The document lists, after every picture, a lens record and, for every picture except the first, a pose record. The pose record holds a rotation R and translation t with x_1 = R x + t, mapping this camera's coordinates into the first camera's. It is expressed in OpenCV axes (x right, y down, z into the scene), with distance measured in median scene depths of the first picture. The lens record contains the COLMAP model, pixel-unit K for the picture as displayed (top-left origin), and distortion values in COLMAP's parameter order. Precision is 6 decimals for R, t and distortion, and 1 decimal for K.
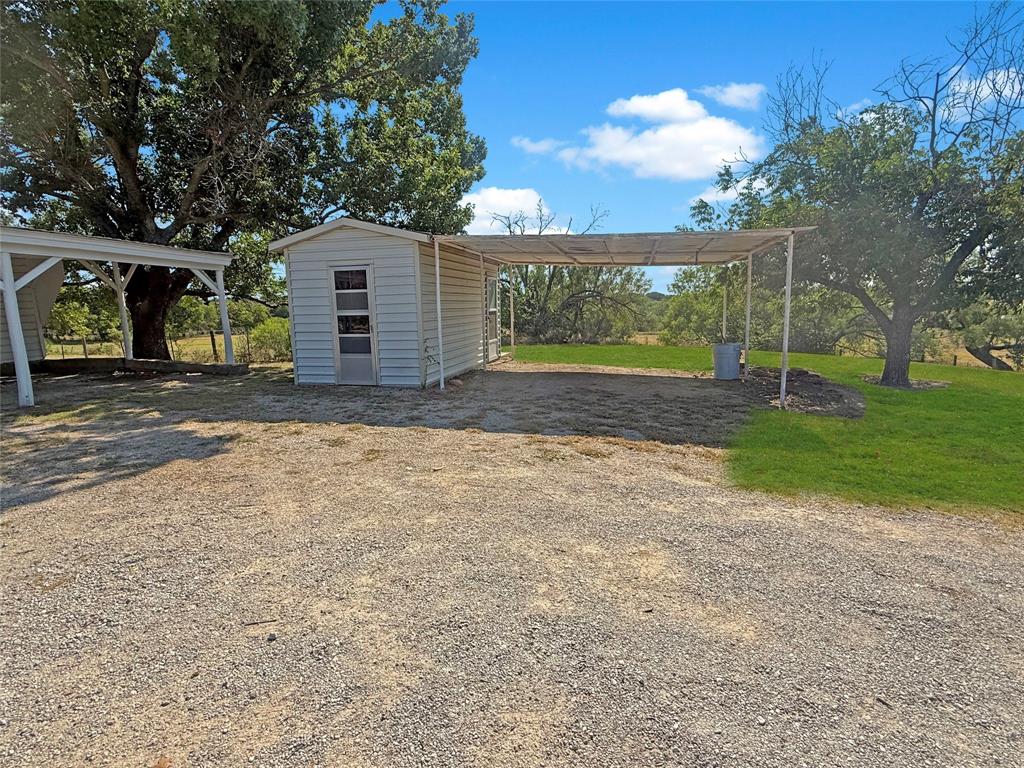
lens RADIAL K [[498.4, 0, 509.8], [0, 498.4, 382.6], [0, 0, 1]] dist [0.001278, 0.000431]
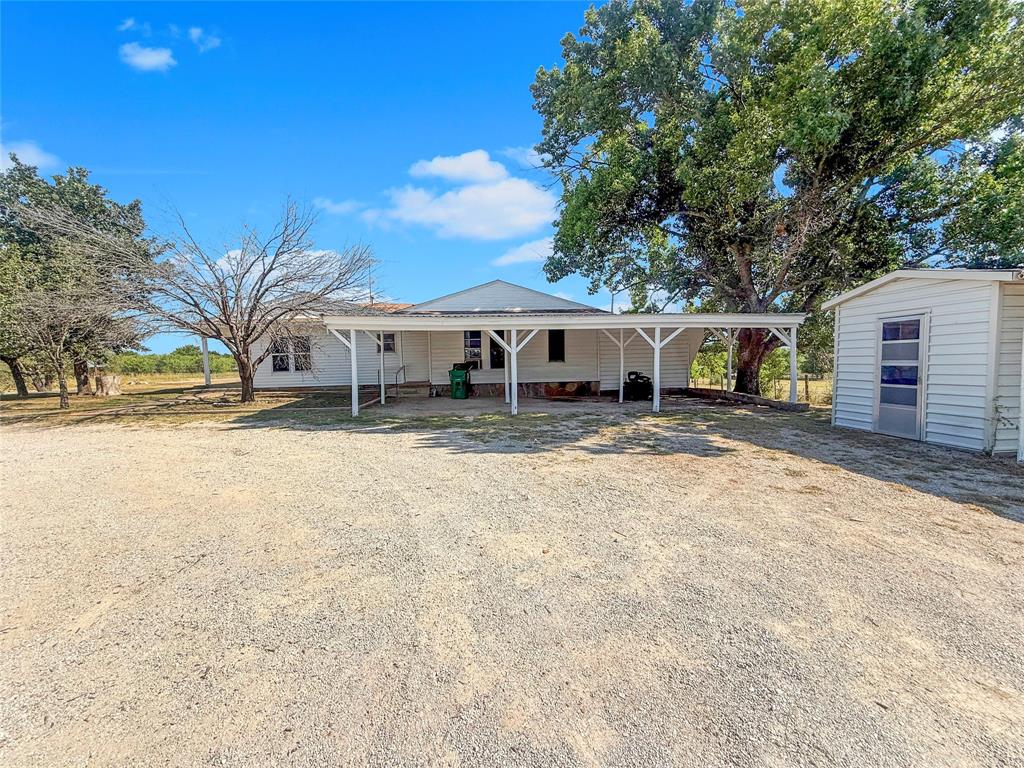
lens RADIAL K [[410.3, 0, 512.8], [0, 410.3, 389.3], [0, 0, 1]] dist [-0.000060, -0.000071]
pose [[0.325886, 0.079525, -0.942059, 0.333718], [-0.138727, 0.989692, 0.035556, -0.018953], [0.935176, 0.119102, 0.333559, 0.028971]]
